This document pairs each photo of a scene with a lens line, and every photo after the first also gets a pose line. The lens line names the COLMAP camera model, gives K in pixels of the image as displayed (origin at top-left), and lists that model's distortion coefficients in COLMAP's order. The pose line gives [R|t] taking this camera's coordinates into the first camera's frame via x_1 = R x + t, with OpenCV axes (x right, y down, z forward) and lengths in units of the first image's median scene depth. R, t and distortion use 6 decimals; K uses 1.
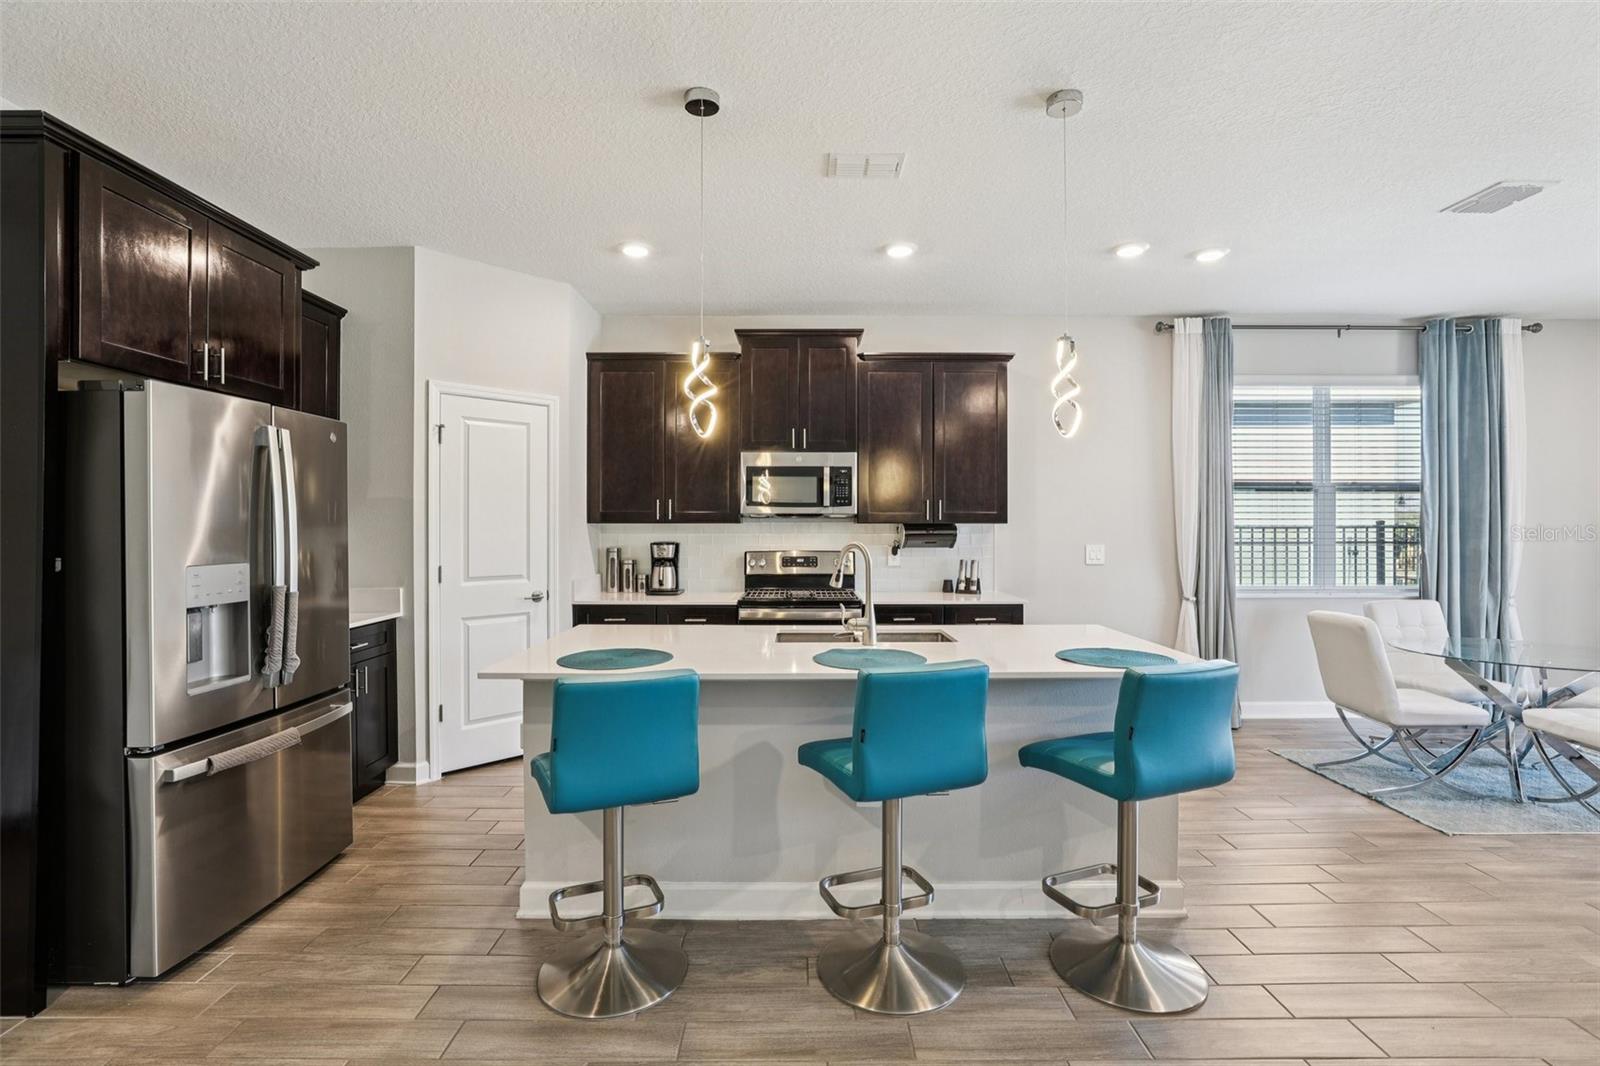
lens RADIAL K [[735.5, 0, 796.4], [0, 735.5, 527.2], [0, 0, 1]] dist [-0.034414, 0.012381]
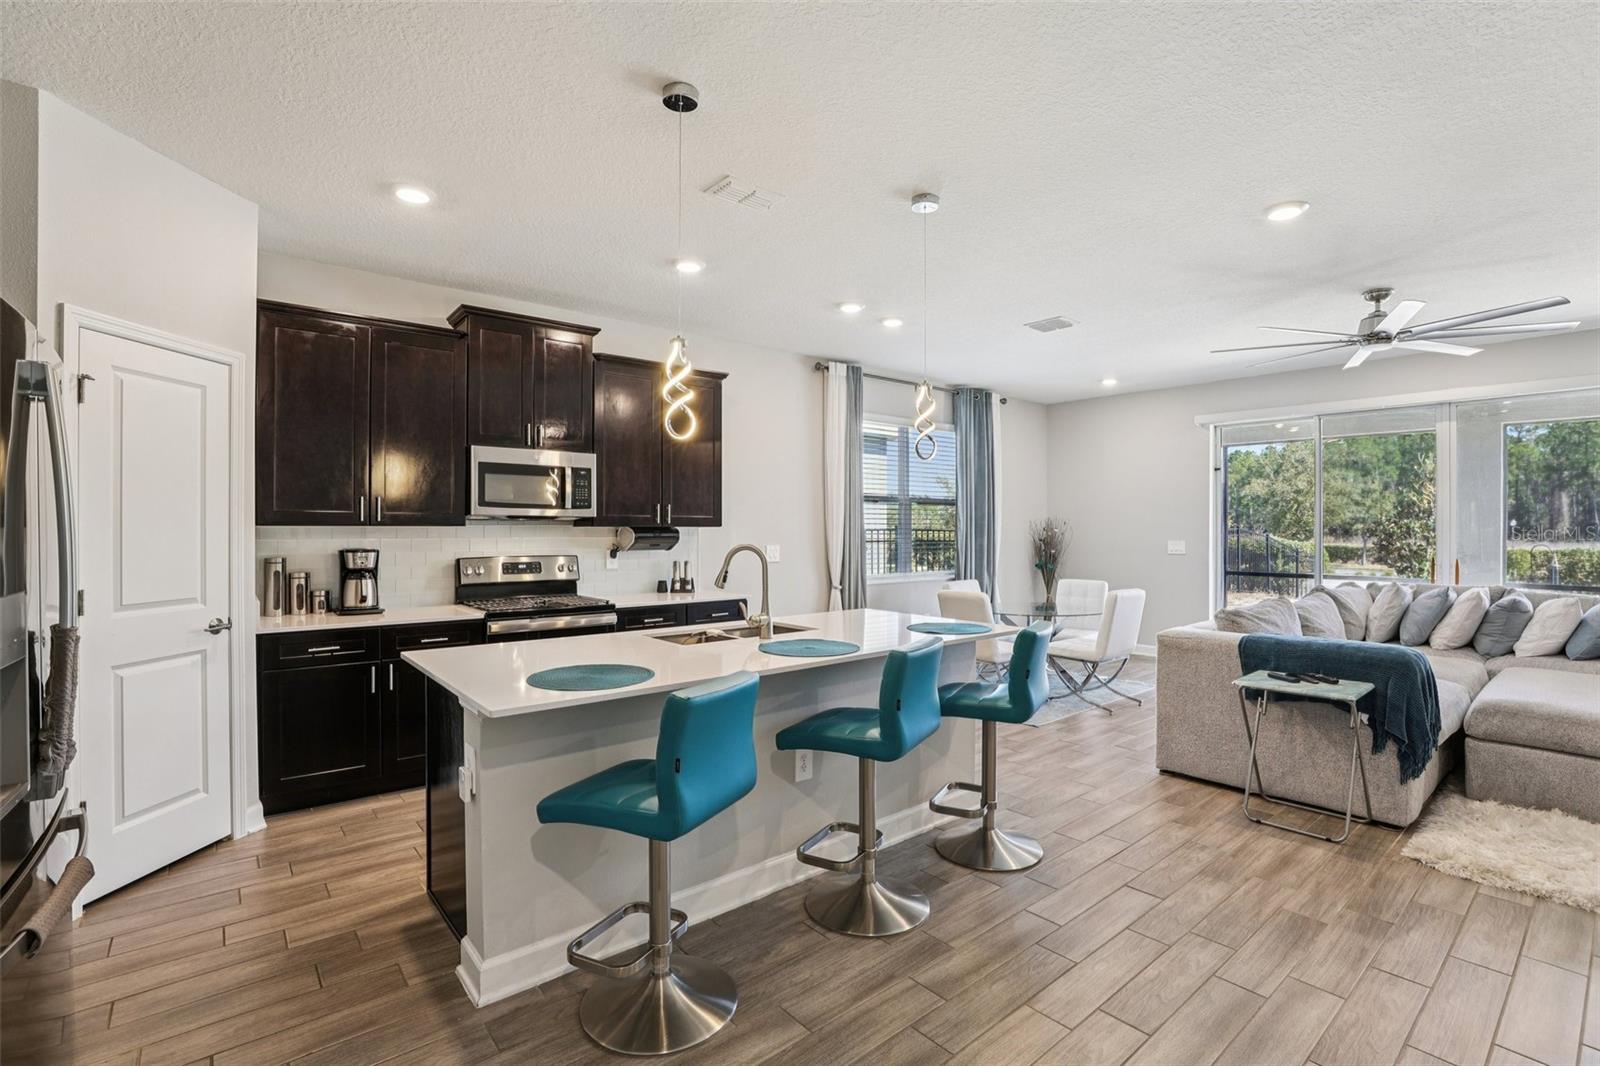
lens RADIAL K [[735.5, 0, 806.6], [0, 735.5, 528.1], [0, 0, 1]] dist [-0.034414, 0.012381]
pose [[0.765467, 0.001241, 0.643474, -0.315733], [-0.000365, 0.999999, -0.001495, -0.001590], [-0.643475, 0.000909, 0.765467, 0.068168]]
